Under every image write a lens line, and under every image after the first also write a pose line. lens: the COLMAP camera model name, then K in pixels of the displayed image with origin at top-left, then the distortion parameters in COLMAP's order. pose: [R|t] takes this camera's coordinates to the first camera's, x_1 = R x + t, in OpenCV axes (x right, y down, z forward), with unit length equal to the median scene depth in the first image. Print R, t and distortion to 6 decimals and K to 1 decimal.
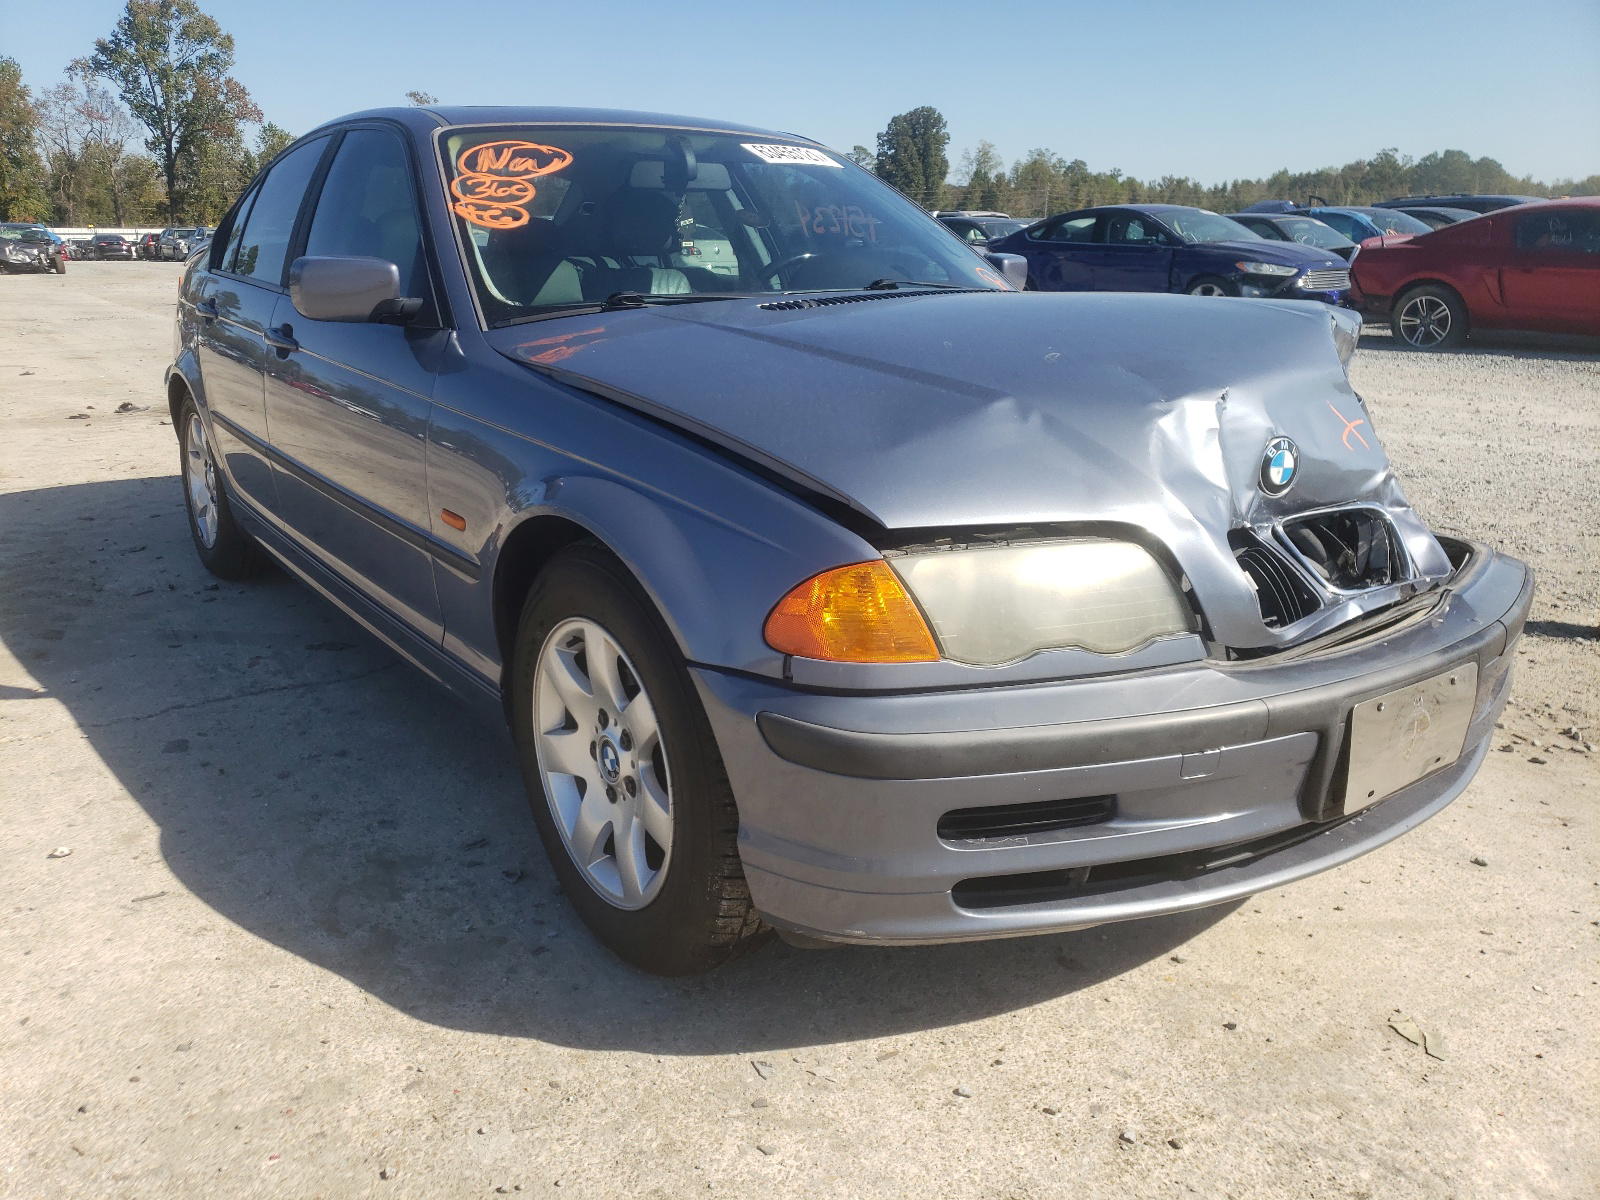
lens RADIAL K [[1200.2, 0, 758.3], [0, 1200.2, 597.3], [0, 0, 1]] dist [0.007299, 0.006744]
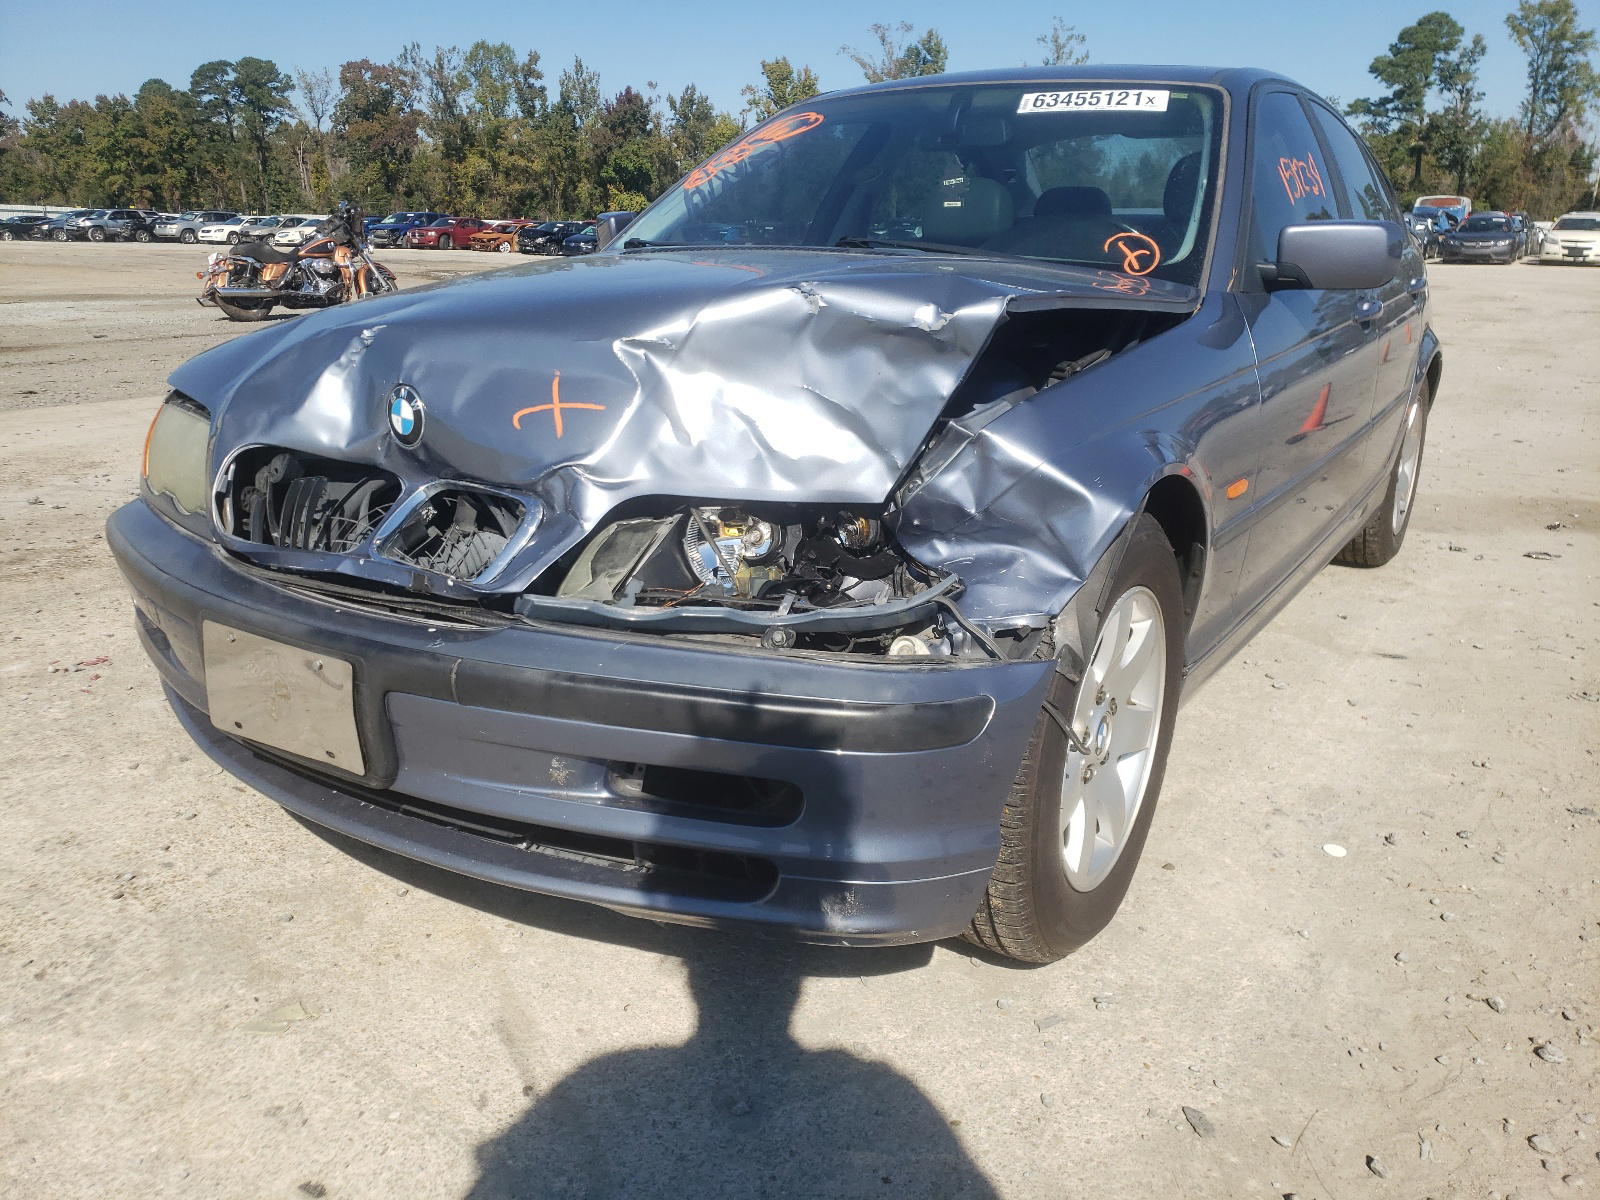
lens RADIAL K [[1235.3, 0, 800.0], [0, 1235.3, 600.0], [0, 0, 1]] dist [0.028635, 0.002618]
pose [[0.387963, 0.274633, -0.879807, 1.473885], [-0.272947, 0.945991, 0.174933, -0.230365], [0.880332, 0.172274, 0.441970, 0.869074]]
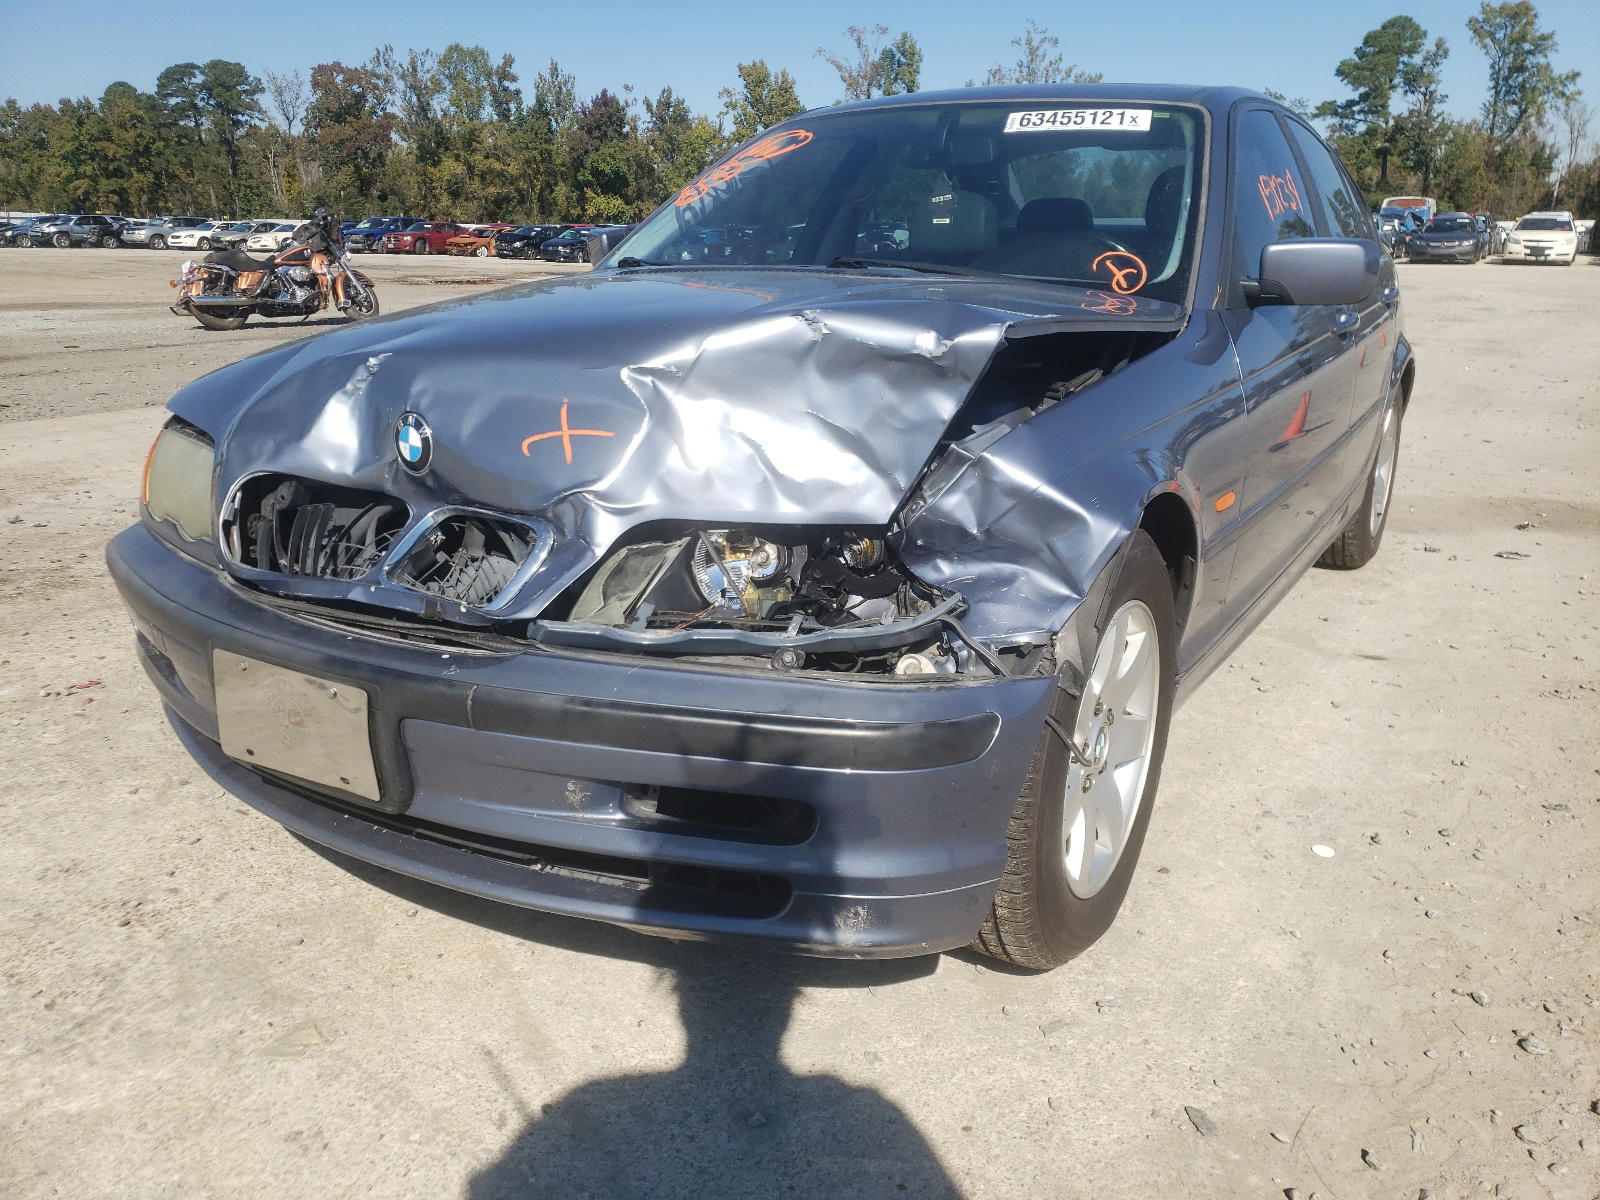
lens RADIAL K [[1233.5, 0, 823.5], [0, 1233.5, 601.2], [0, 0, 1]] dist [0.030156, -0.000262]
pose [[0.420066, 0.268715, -0.866797, 1.478984], [-0.265514, 0.949751, 0.165759, -0.242333], [0.867783, 0.160517, 0.470305, 0.841947]]
